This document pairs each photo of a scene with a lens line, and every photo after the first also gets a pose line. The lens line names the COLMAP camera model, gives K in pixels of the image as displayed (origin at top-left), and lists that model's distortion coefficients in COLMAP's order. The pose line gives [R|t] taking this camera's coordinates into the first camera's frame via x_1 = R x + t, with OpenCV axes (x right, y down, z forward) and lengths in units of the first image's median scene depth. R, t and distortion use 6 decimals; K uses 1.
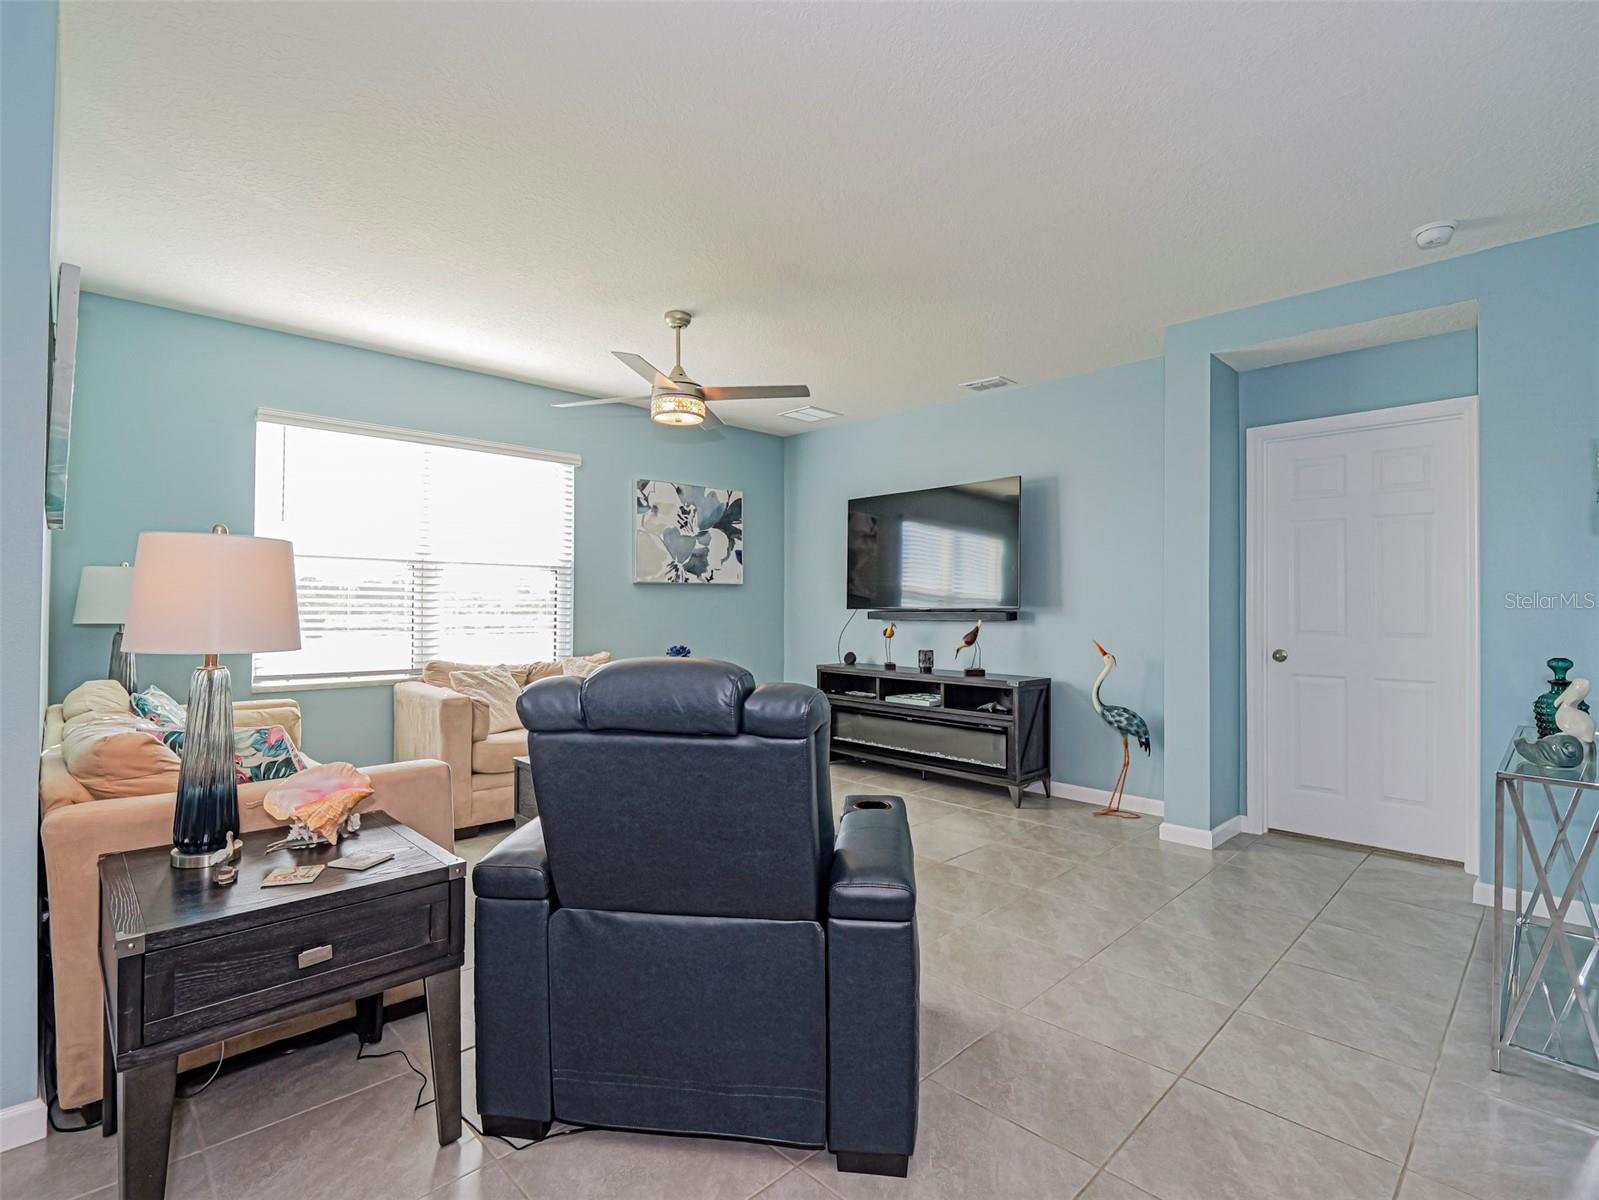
lens RADIAL K [[765.1, 0, 790.0], [0, 765.1, 592.9], [0, 0, 1]] dist [-0.001524, -0.000305]
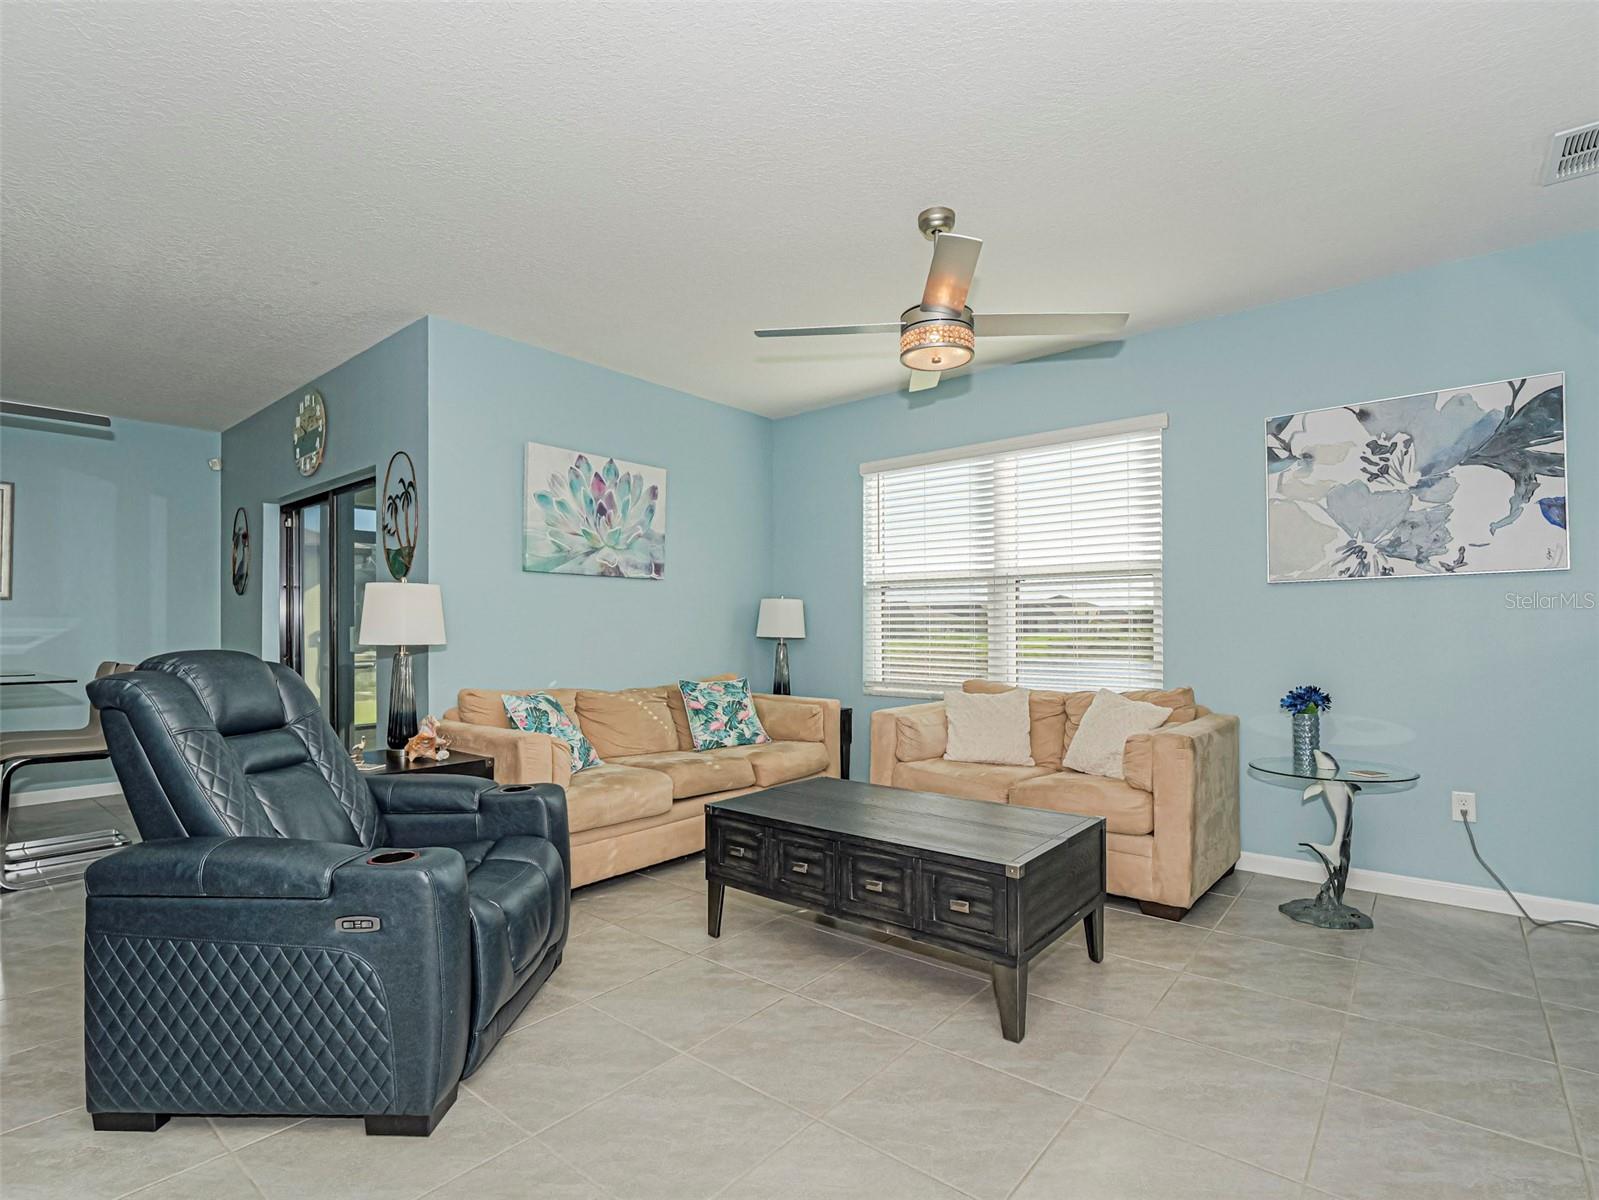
lens RADIAL K [[783.6, 0, 797.7], [0, 783.6, 626.6], [0, 0, 1]] dist [-0.016668, -0.000057]
pose [[0.115196, -0.008263, -0.993308, 0.391644], [0.020241, 0.999777, -0.005970, 0.018593], [0.993137, -0.019418, 0.115337, 0.536346]]
